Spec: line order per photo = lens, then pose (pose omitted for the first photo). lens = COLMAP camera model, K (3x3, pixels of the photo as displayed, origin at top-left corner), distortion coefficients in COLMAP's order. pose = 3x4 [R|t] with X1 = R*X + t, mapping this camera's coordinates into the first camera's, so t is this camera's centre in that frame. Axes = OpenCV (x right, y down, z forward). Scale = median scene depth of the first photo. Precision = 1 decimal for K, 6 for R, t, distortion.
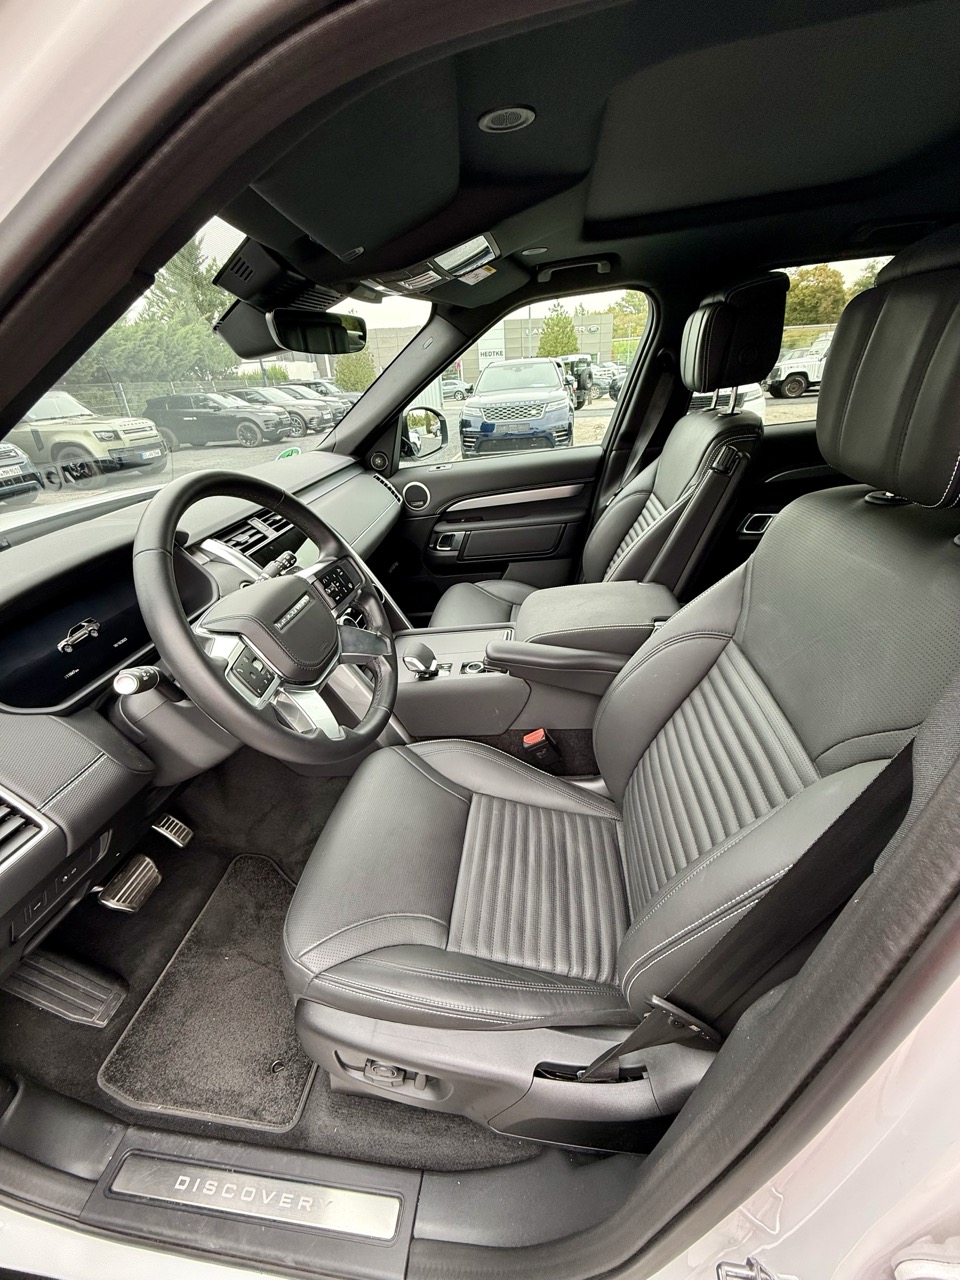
lens RADIAL K [[504.5, 0, 480.0], [0, 504.5, 640.0], [0, 0, 1]] dist [0.000027, 0.000035]
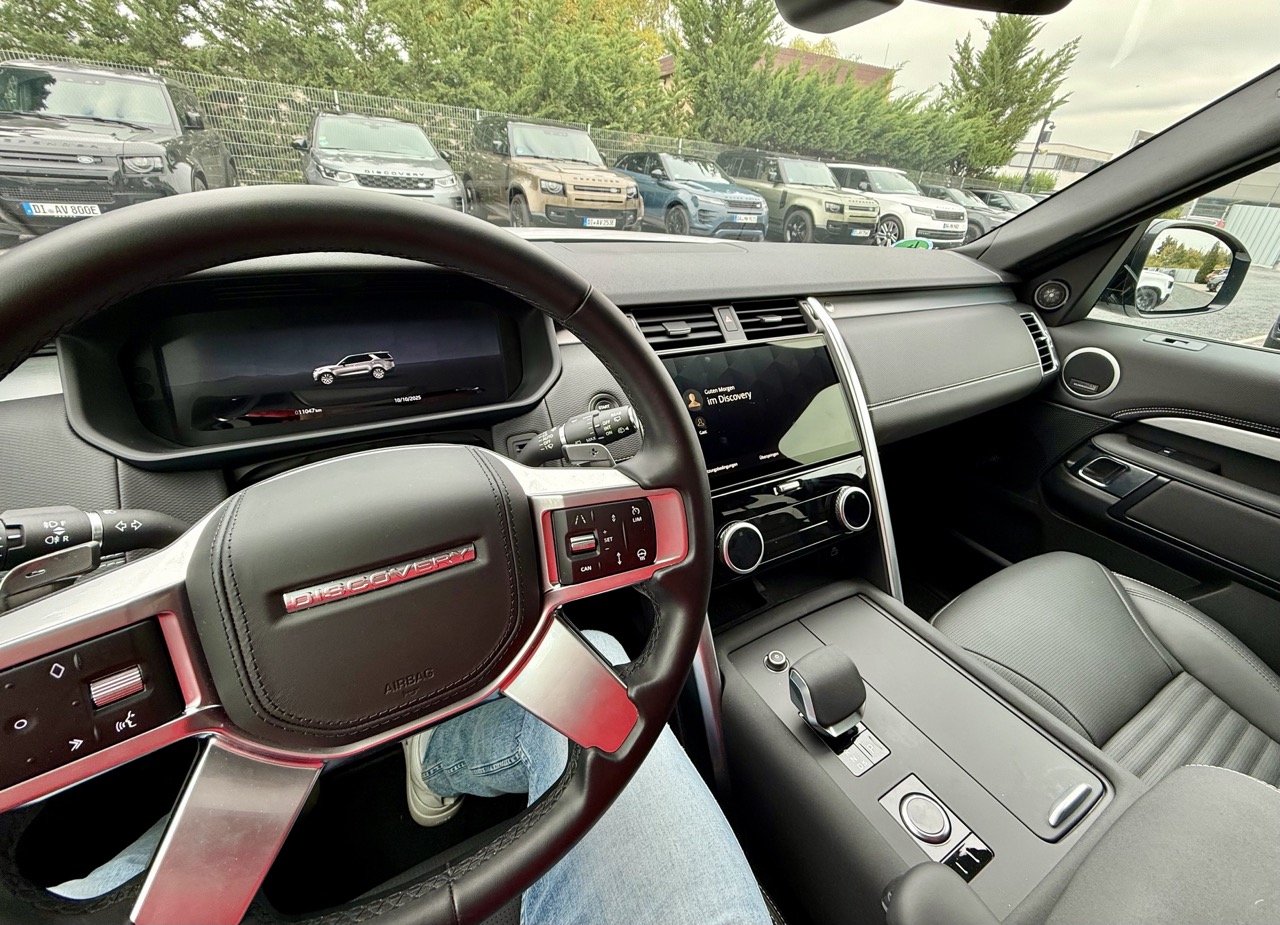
lens RADIAL K [[546.6, 0, 672.4], [0, 546.6, 419.4], [0, 0, 1]] dist [0.000843, -0.001302]
pose [[0.612987, 0.441848, -0.654994, 0.005938], [-0.479209, 0.867036, 0.136411, -0.103365], [0.628176, 0.230261, 0.743219, 0.282135]]
